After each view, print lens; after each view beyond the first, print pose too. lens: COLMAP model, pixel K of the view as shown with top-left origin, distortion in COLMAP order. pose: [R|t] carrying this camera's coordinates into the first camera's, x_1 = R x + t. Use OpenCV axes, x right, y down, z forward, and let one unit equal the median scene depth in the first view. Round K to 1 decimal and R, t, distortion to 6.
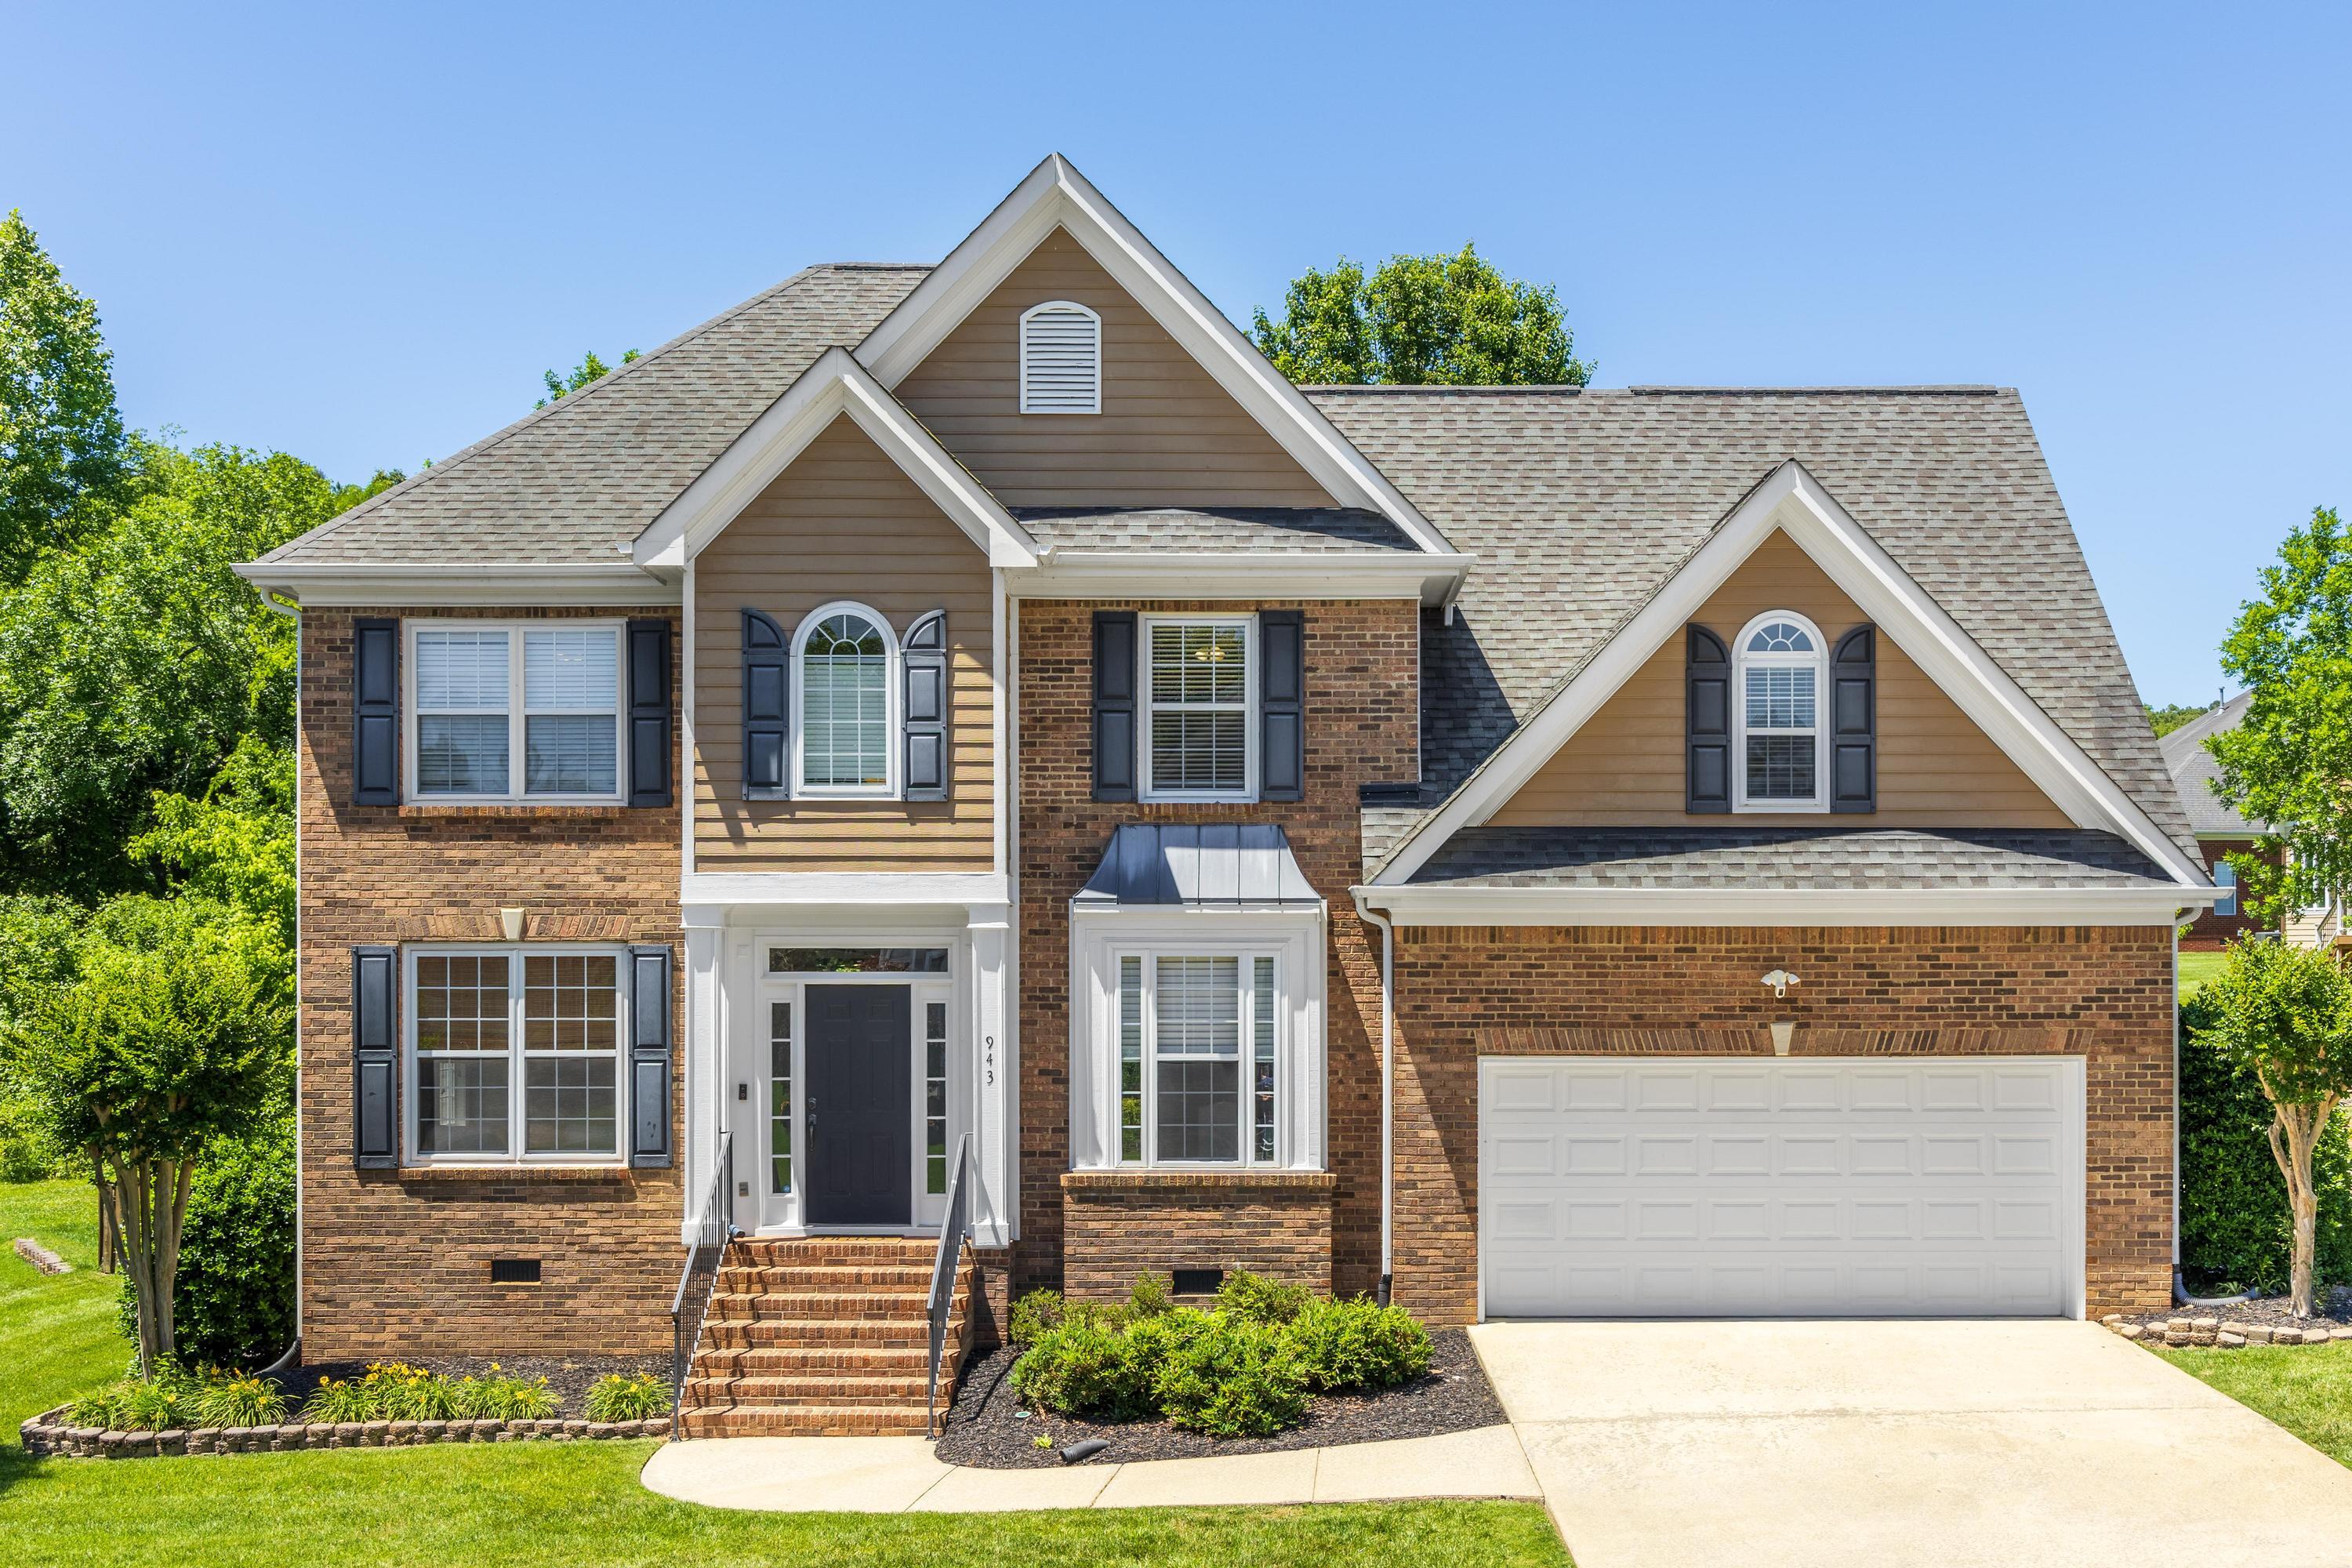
lens RADIAL K [[2516.5, 0, 1176.4], [0, 2516.5, 799.5], [0, 0, 1]] dist [0.001196, 0.000000]
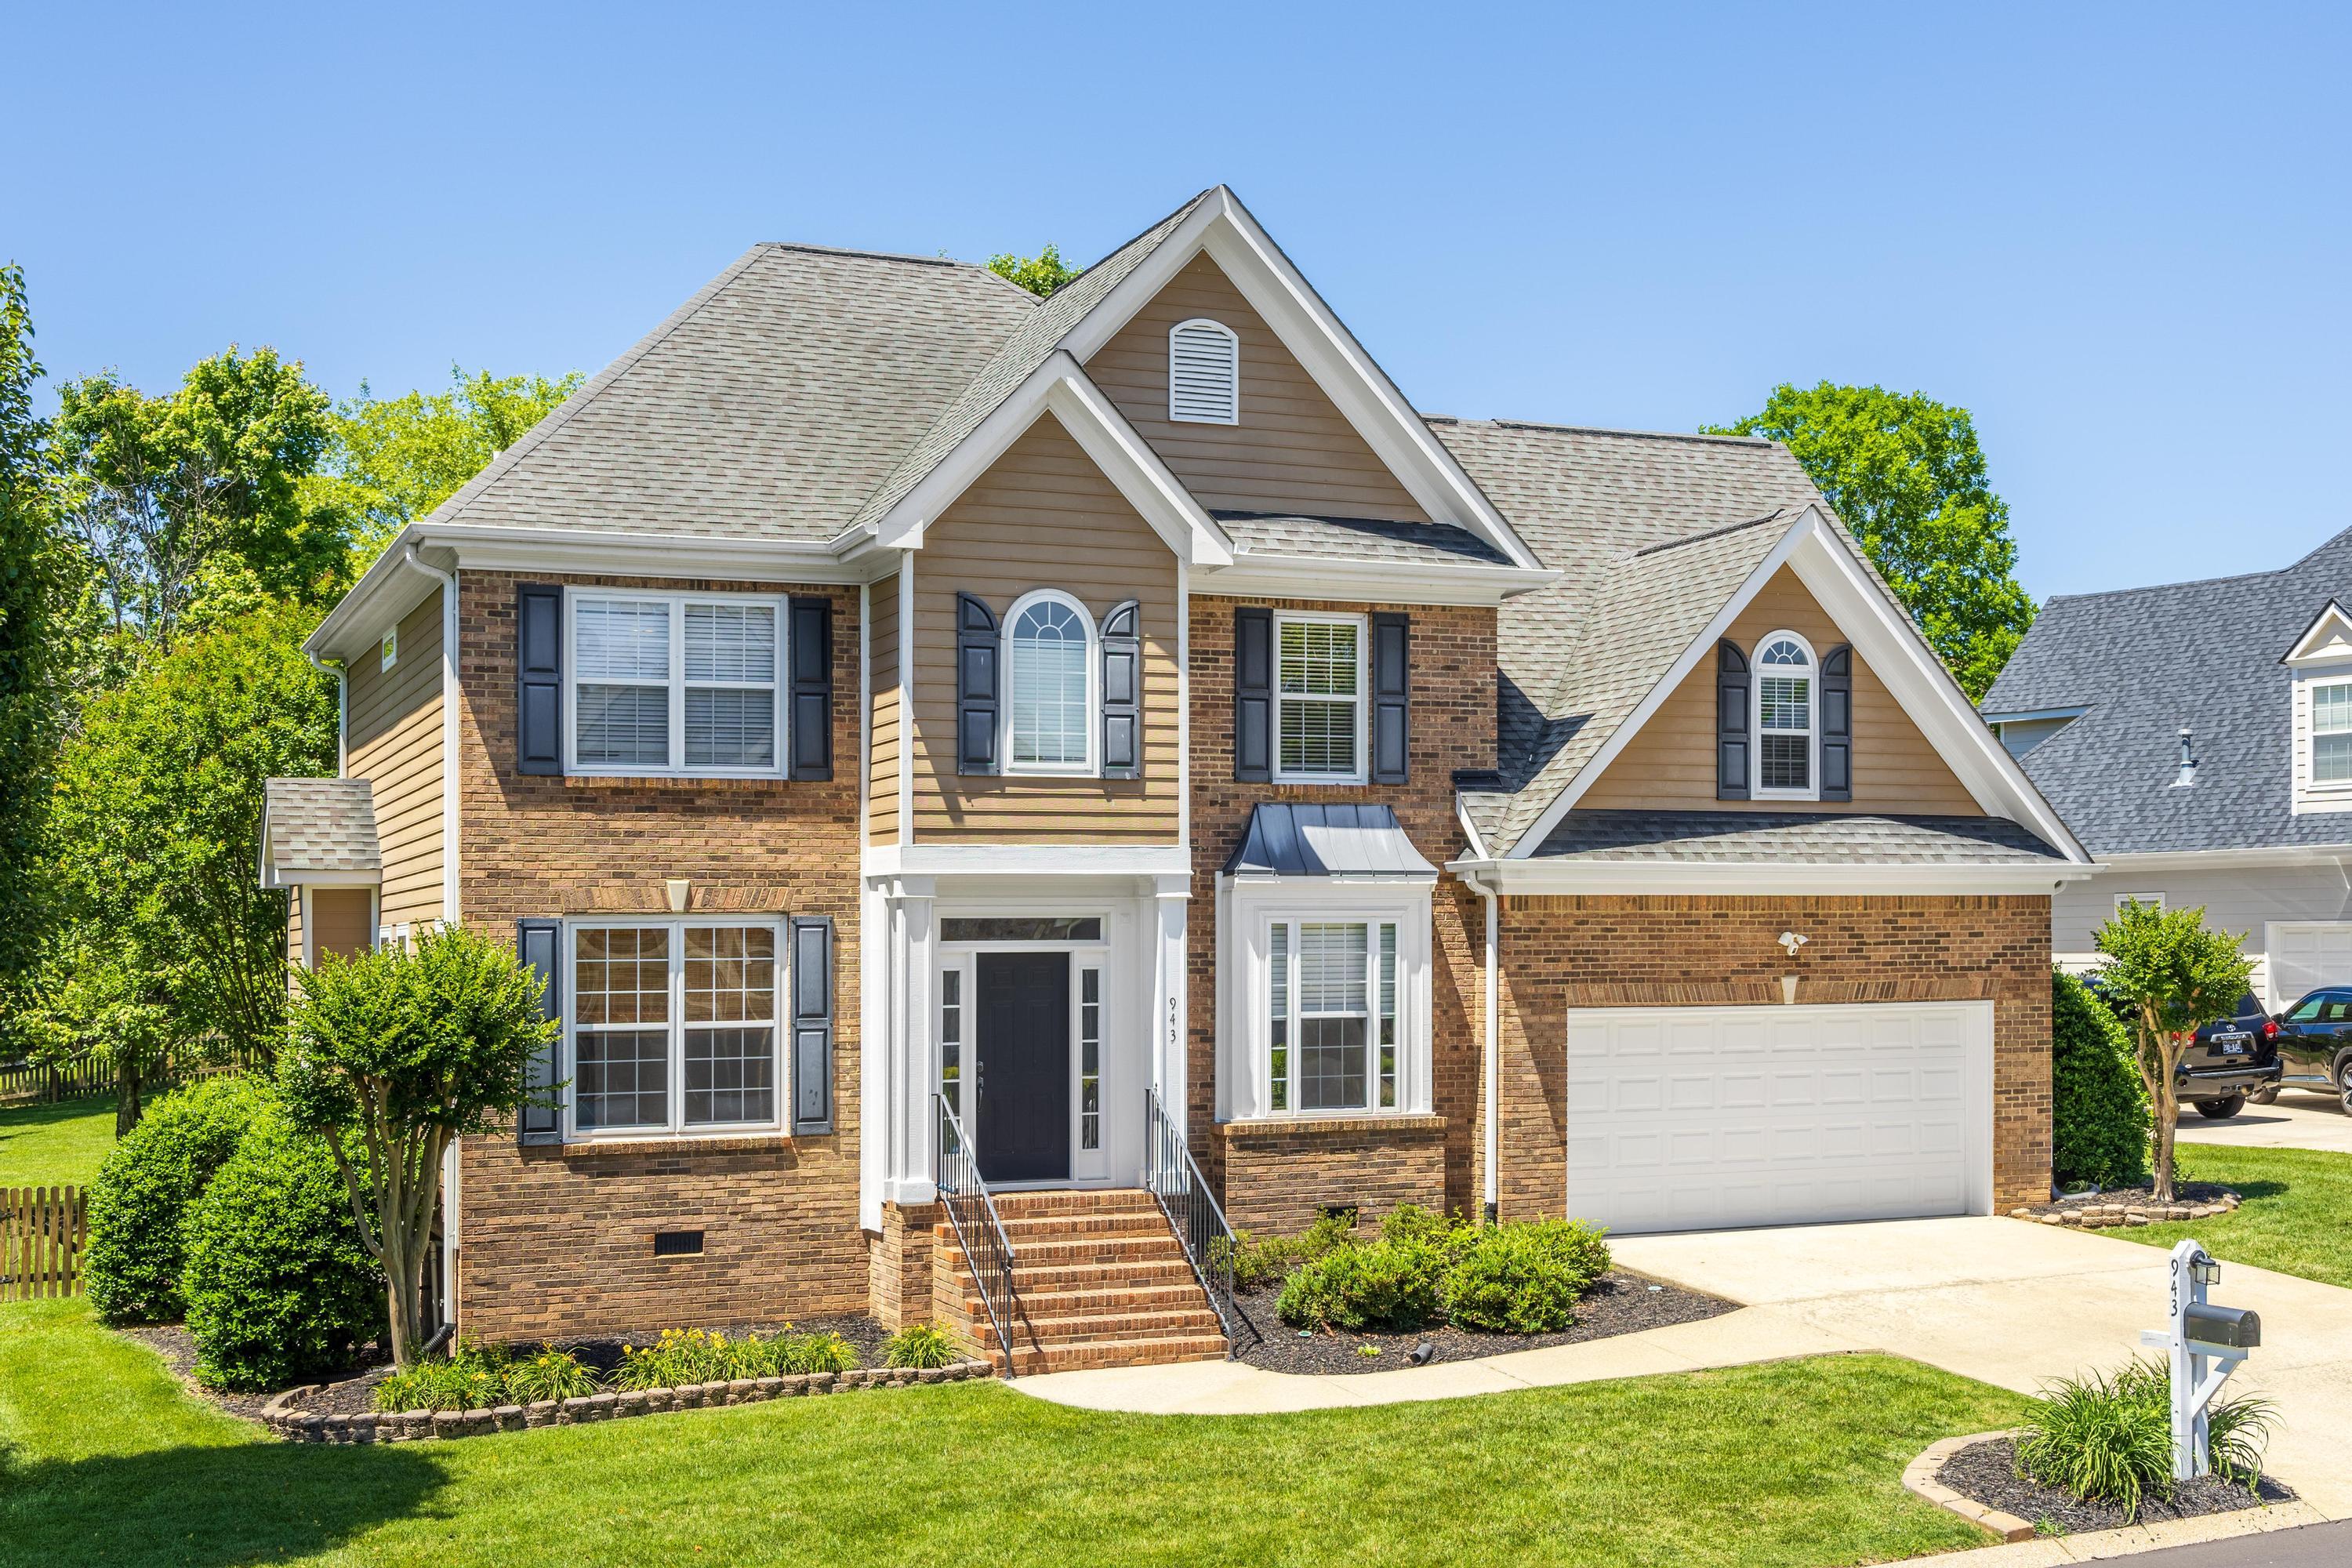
lens RADIAL K [[2704.3, 0, 1175.7], [0, 2704.3, 774.3], [0, 0, 1]] dist [0.008961, 0.000000]
pose [[0.924430, 0.016358, 0.381001, -0.510629], [-0.013234, 0.999854, -0.010817, 0.010681], [-0.381122, 0.004958, 0.924511, -0.071520]]
